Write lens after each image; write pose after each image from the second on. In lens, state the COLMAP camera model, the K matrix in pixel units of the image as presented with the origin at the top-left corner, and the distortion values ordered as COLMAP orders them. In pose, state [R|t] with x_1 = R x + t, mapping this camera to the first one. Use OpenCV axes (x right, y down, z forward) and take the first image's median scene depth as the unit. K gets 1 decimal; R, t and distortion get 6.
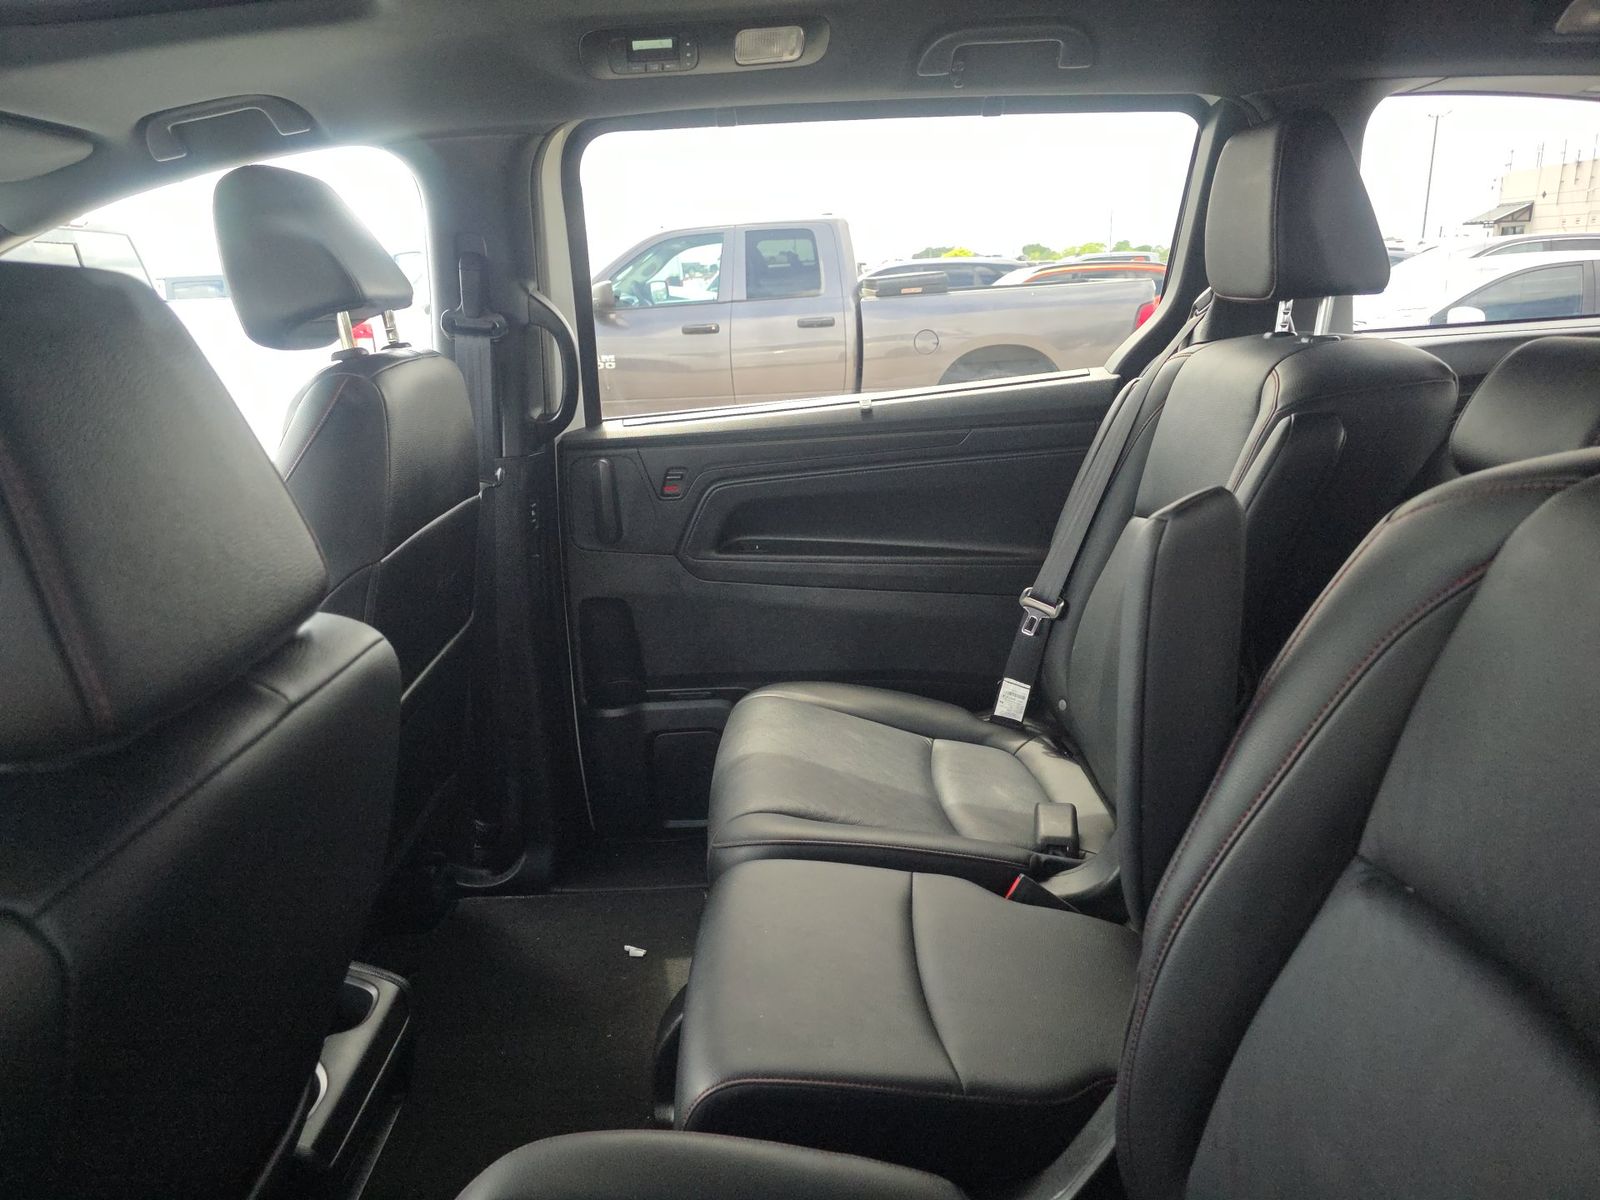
lens RADIAL K [[1111.6, 0, 804.1], [0, 1111.6, 569.0], [0, 0, 1]] dist [0.045727, -0.040619]
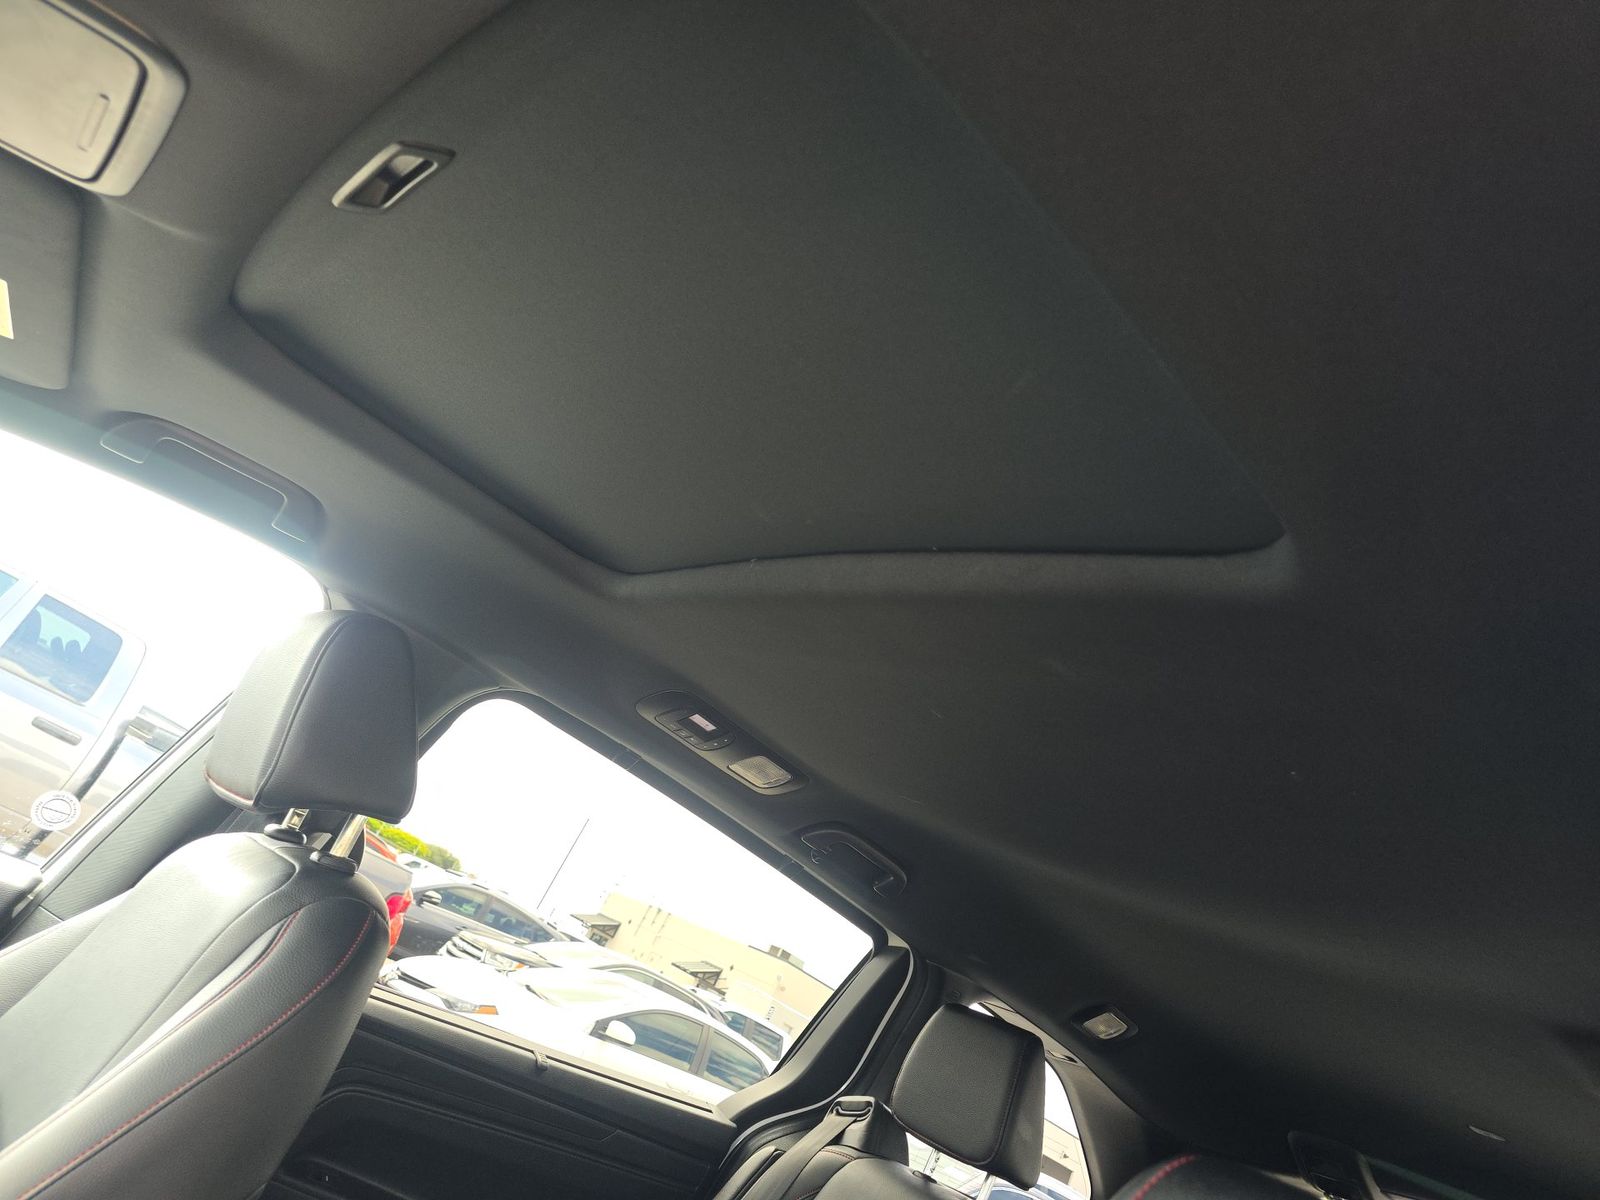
lens RADIAL K [[1111.6, 0, 804.1], [0, 1111.6, 569.0], [0, 0, 1]] dist [0.045727, -0.040619]
pose [[0.631139, 0.597758, 0.494317, -0.123588], [-0.284701, 0.771318, -0.569222, 0.001985], [-0.721533, 0.218525, 0.656991, 0.030428]]
